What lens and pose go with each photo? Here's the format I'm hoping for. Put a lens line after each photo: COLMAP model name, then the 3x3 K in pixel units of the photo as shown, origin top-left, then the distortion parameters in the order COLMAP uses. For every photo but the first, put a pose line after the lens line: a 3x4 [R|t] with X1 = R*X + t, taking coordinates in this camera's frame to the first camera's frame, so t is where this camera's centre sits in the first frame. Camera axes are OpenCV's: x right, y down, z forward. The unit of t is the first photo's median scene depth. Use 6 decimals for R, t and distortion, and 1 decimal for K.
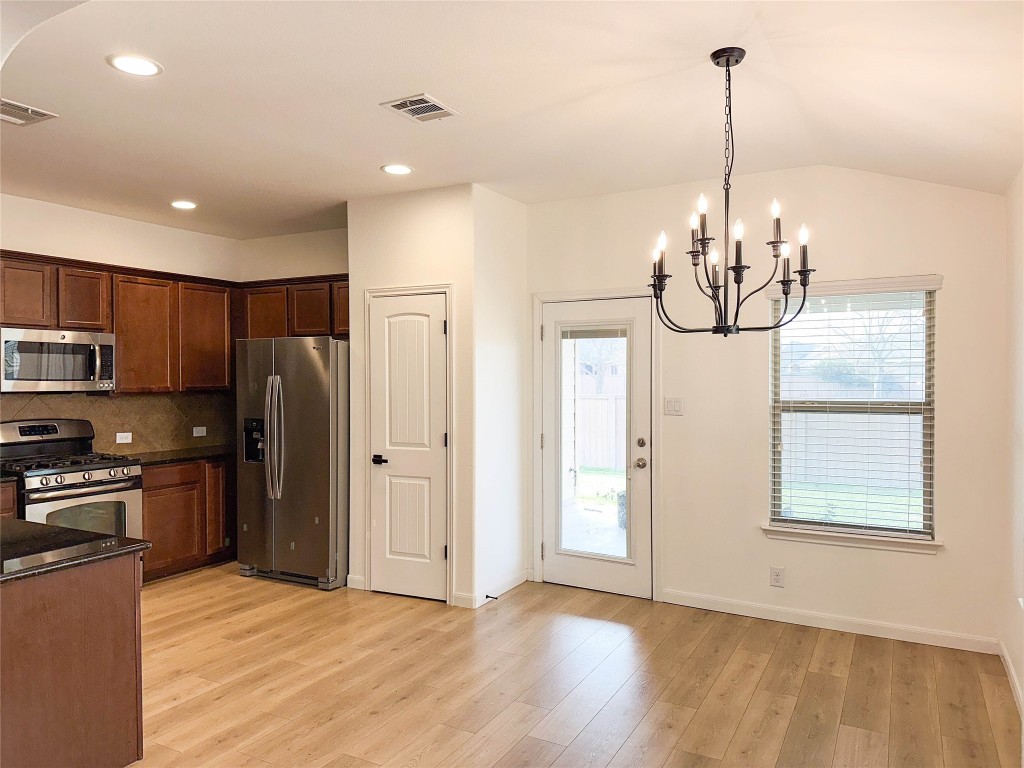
lens RADIAL K [[729.2, 0, 522.0], [0, 729.2, 381.7], [0, 0, 1]] dist [0.036435, -0.004993]
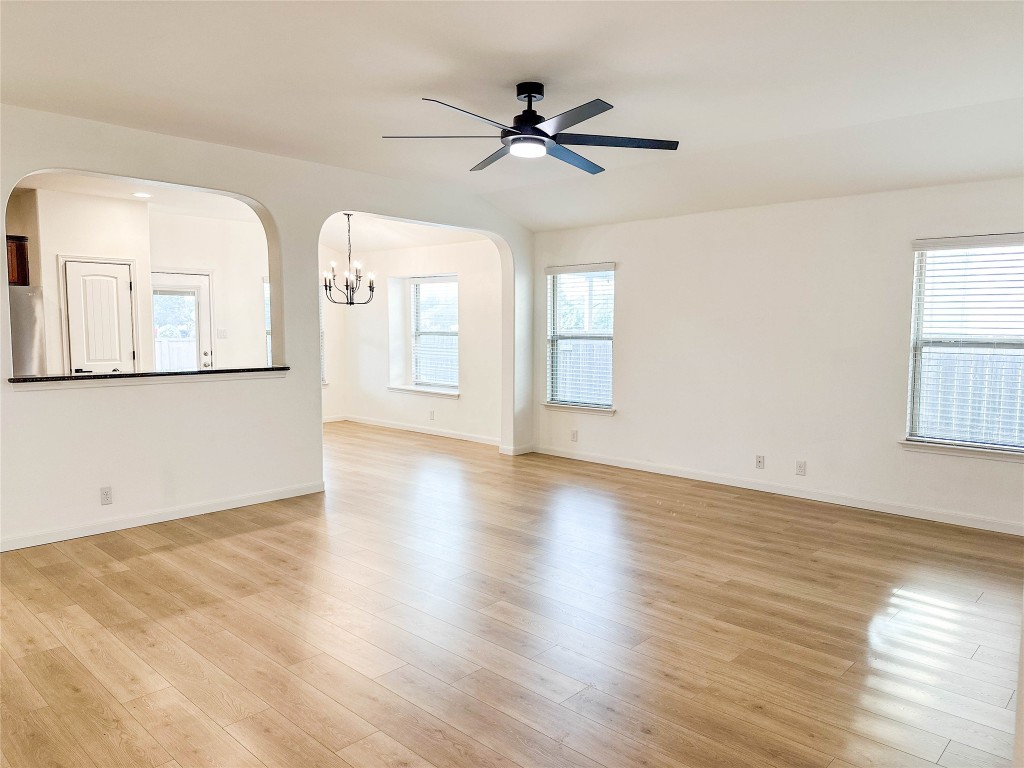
lens RADIAL K [[708.8, 0, 514.2], [0, 708.8, 410.8], [0, 0, 1]] dist [0.097790, -0.000980]
pose [[0.272733, -0.112048, 0.955543, -1.645925], [0.006409, 0.993385, 0.114656, 0.024921], [-0.962068, -0.025147, 0.271647, -0.322525]]
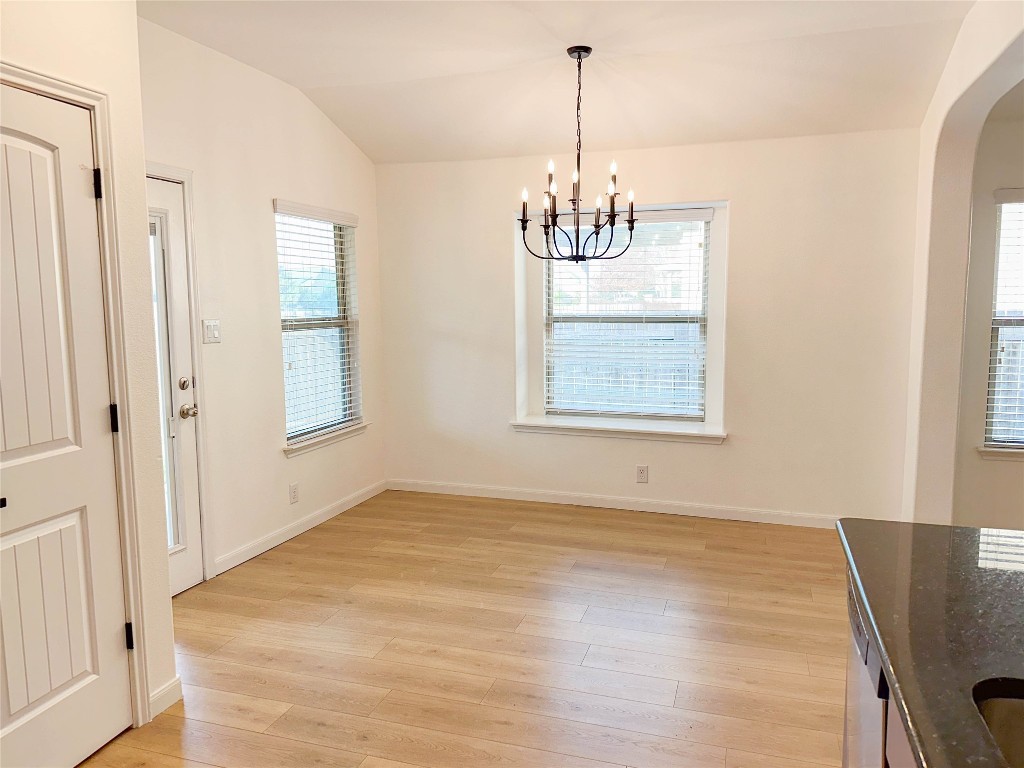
lens RADIAL K [[729.2, 0, 522.0], [0, 729.2, 381.7], [0, 0, 1]] dist [0.036435, -0.004993]
pose [[-0.194685, -0.104501, 0.975283, -0.725738], [0.013333, 0.993935, 0.109161, 0.005354], [-0.980775, 0.034255, -0.192111, 0.929669]]
